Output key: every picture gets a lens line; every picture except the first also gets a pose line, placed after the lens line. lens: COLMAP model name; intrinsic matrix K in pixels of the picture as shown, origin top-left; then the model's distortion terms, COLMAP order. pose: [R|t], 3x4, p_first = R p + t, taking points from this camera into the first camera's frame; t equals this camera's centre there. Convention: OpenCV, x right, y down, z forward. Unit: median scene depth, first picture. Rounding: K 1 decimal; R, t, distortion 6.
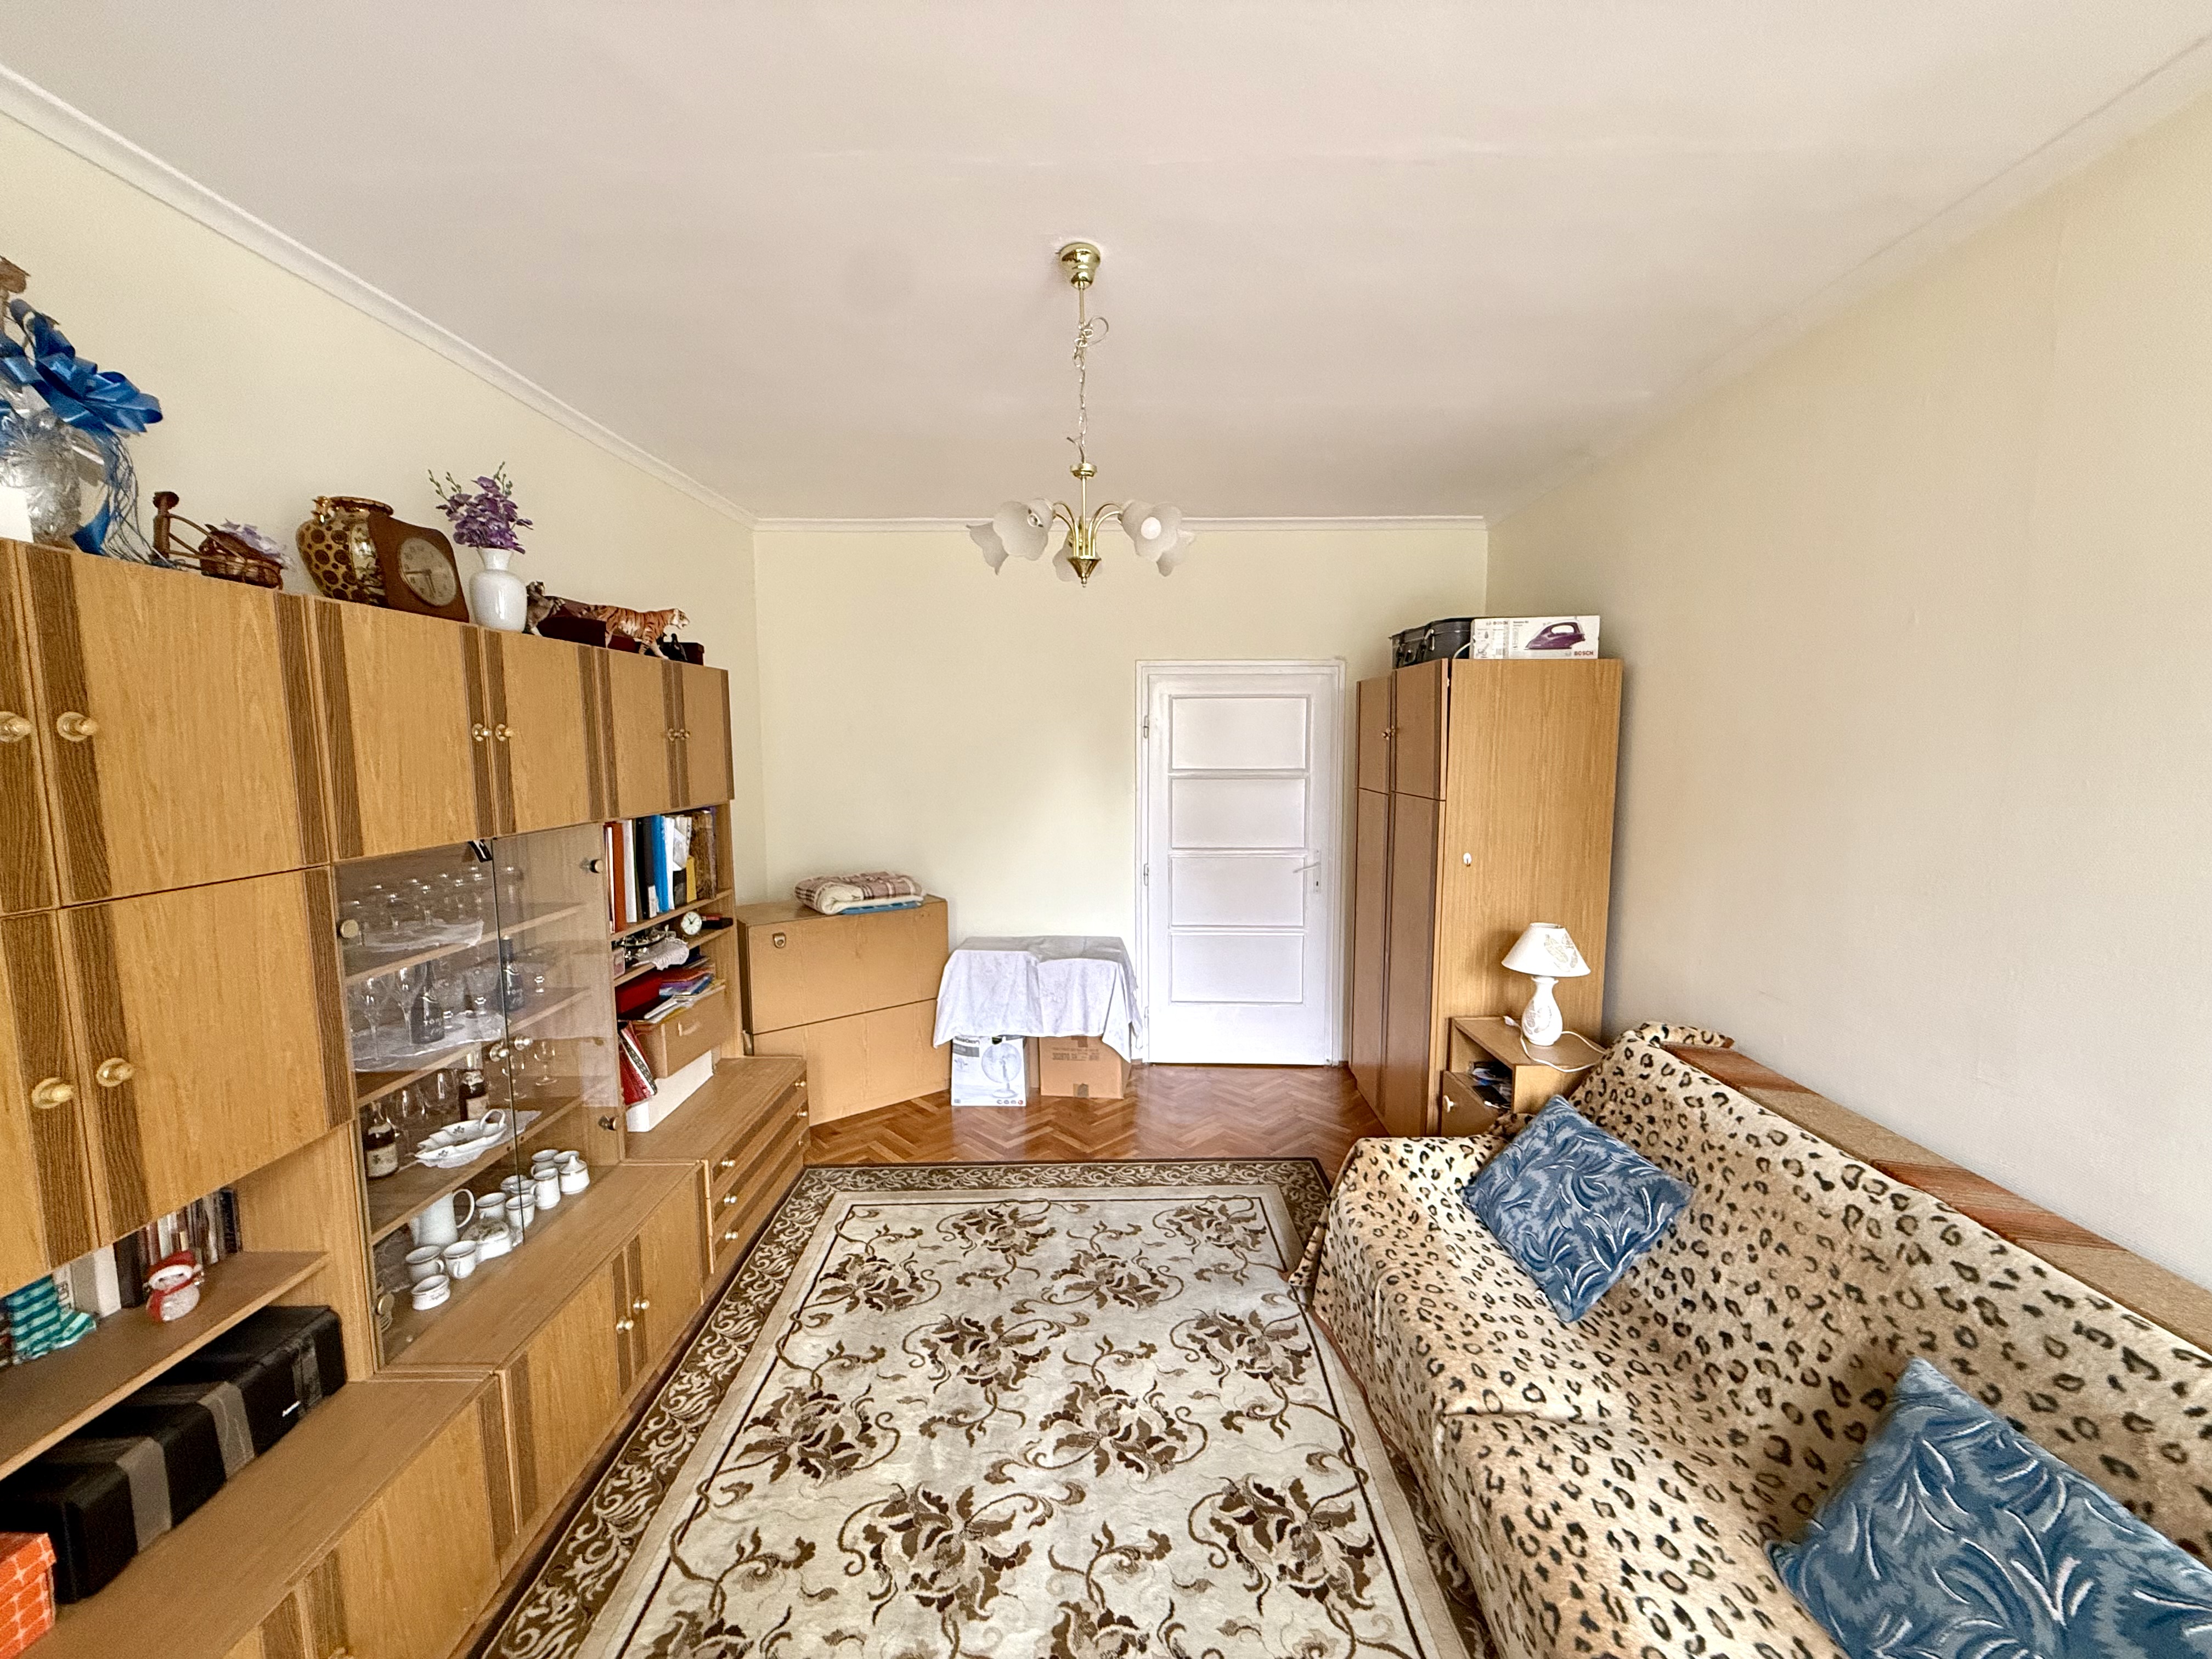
lens RADIAL K [[877.9, 0, 1105.5], [0, 877.9, 830.8], [0, 0, 1]] dist [-0.000896, -0.000021]
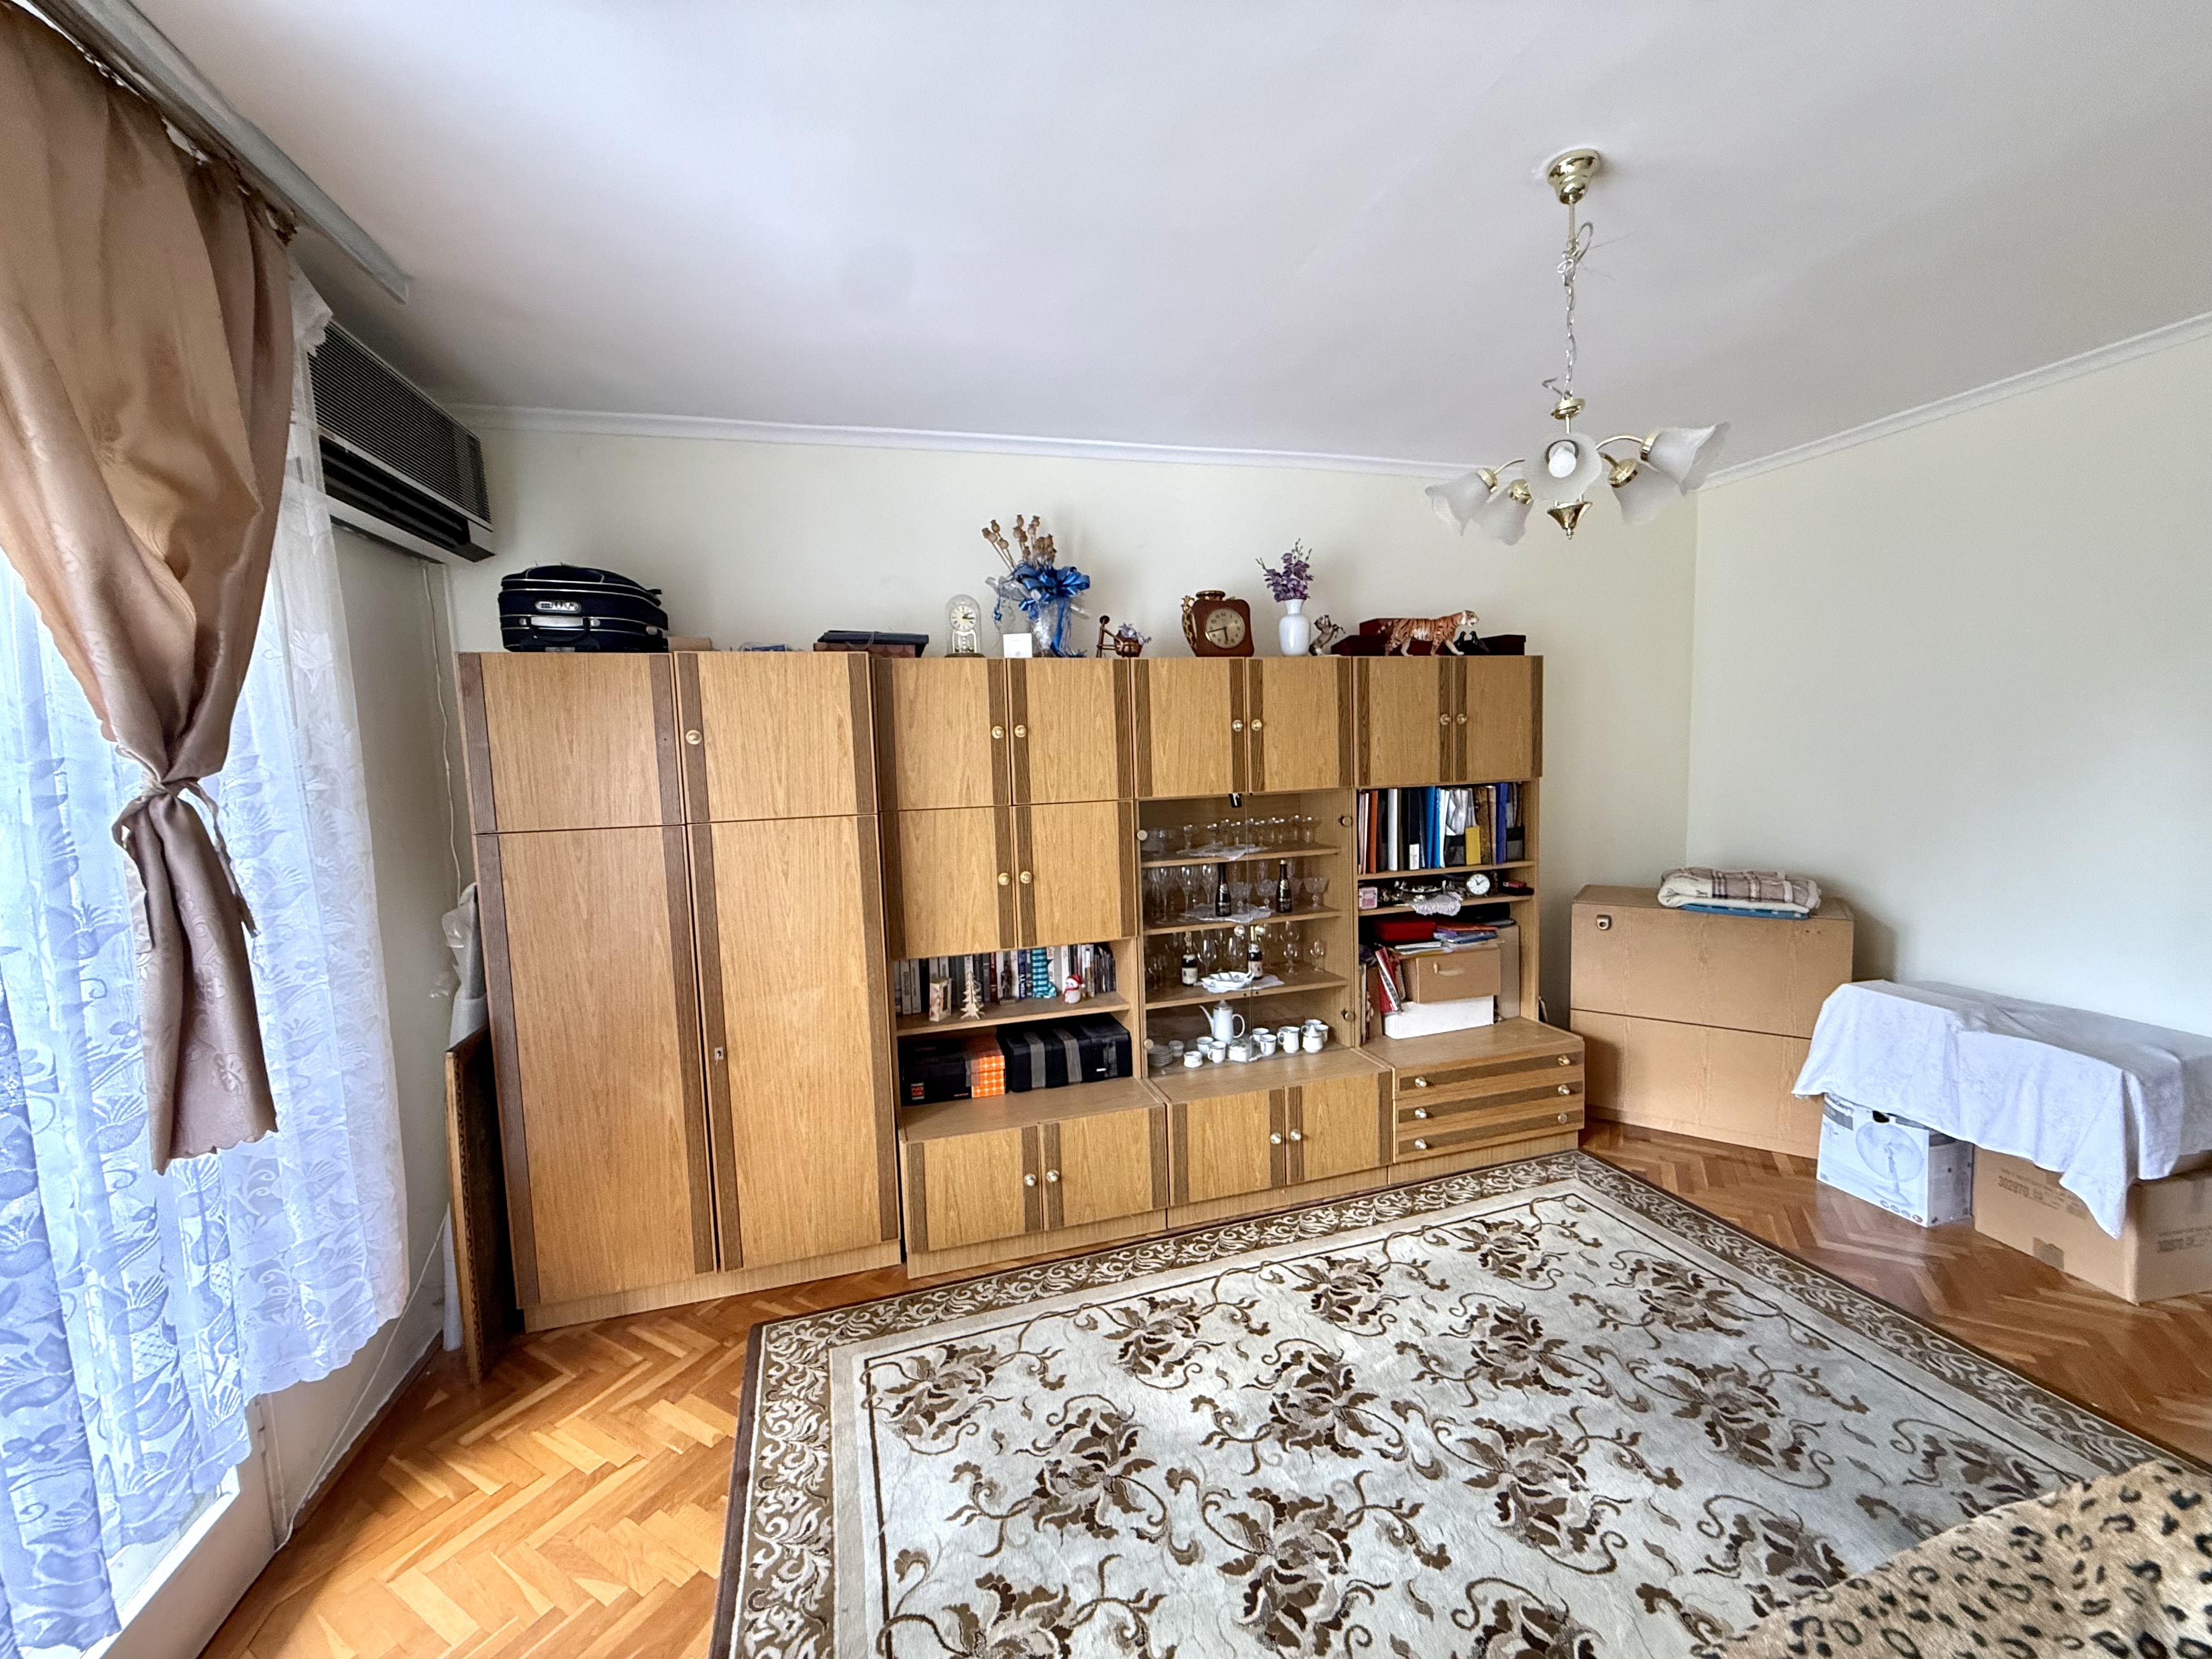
lens RADIAL K [[877.9, 0, 1105.5], [0, 877.9, 830.8], [0, 0, 1]] dist [-0.000896, -0.000021]
pose [[0.291295, 0.084235, -0.952917, 0.711367], [-0.065023, 0.995555, 0.068128, -0.014973], [0.954421, 0.042117, 0.295478, 0.301979]]
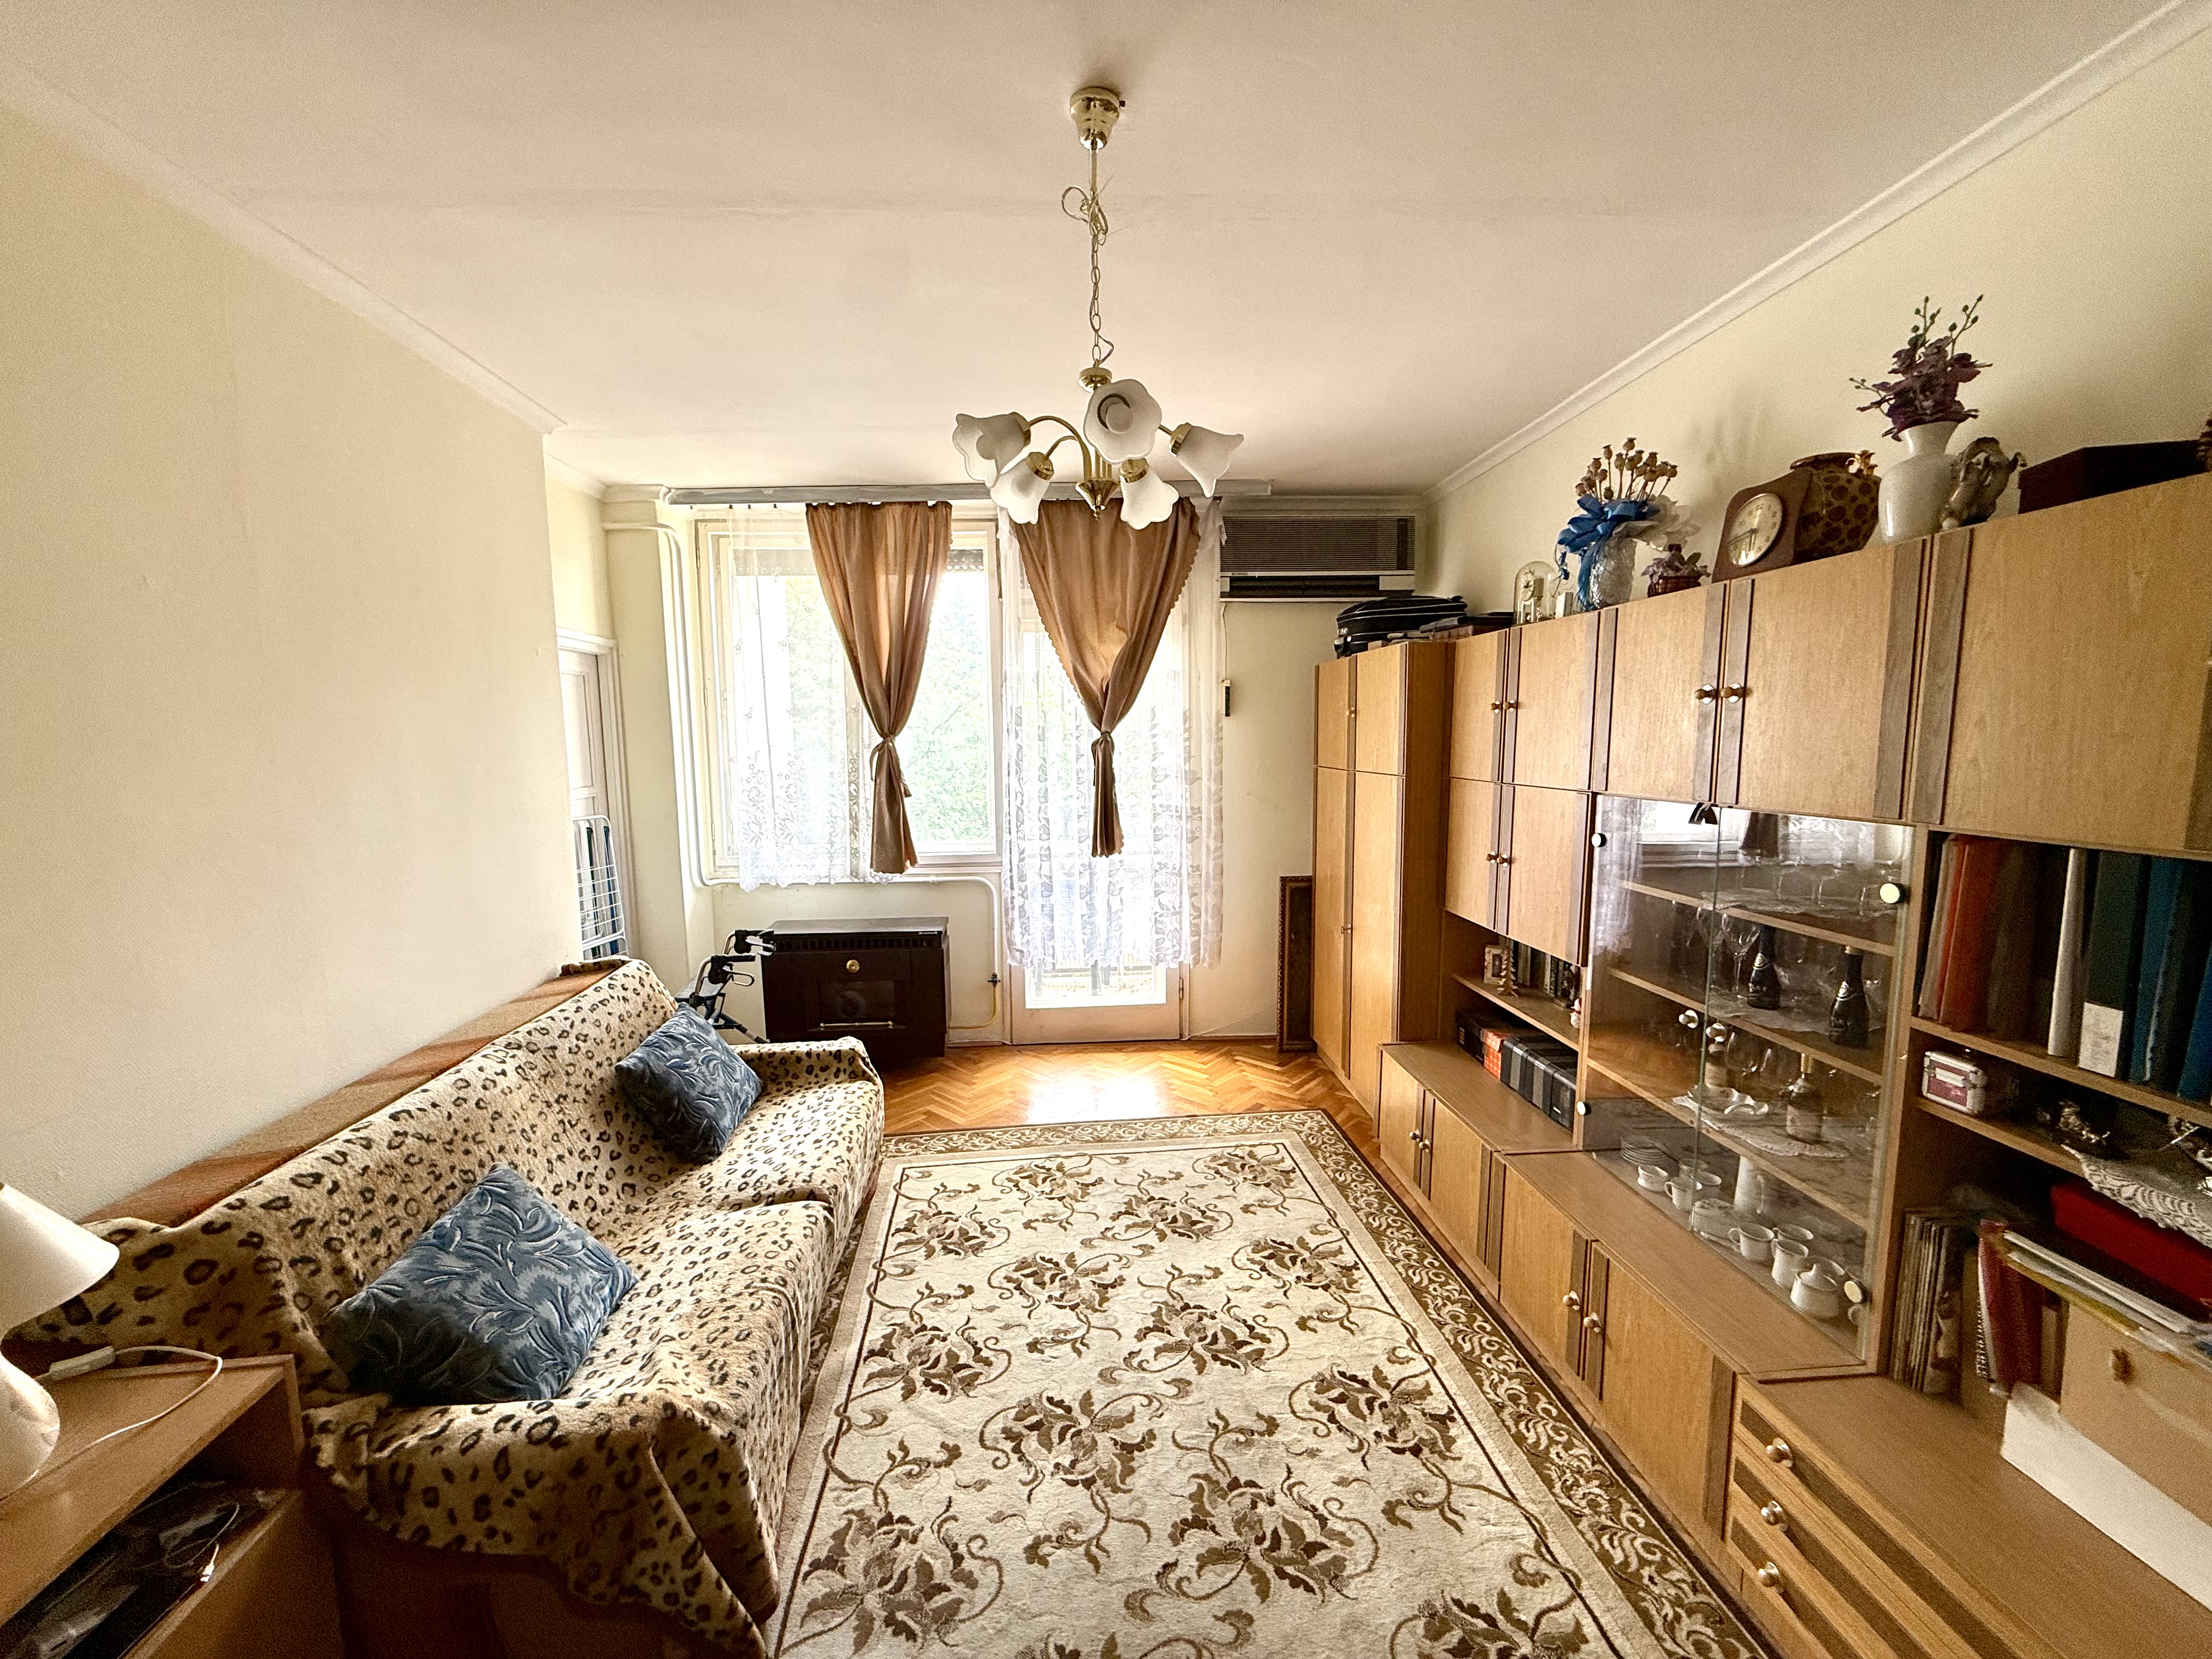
lens RADIAL K [[877.9, 0, 1105.5], [0, 877.9, 830.8], [0, 0, 1]] dist [-0.000896, -0.000021]
pose [[-0.996042, 0.023669, -0.085675, 0.046439], [0.005141, 0.977621, 0.210313, -0.166934], [0.088736, 0.209040, -0.973873, 1.861957]]
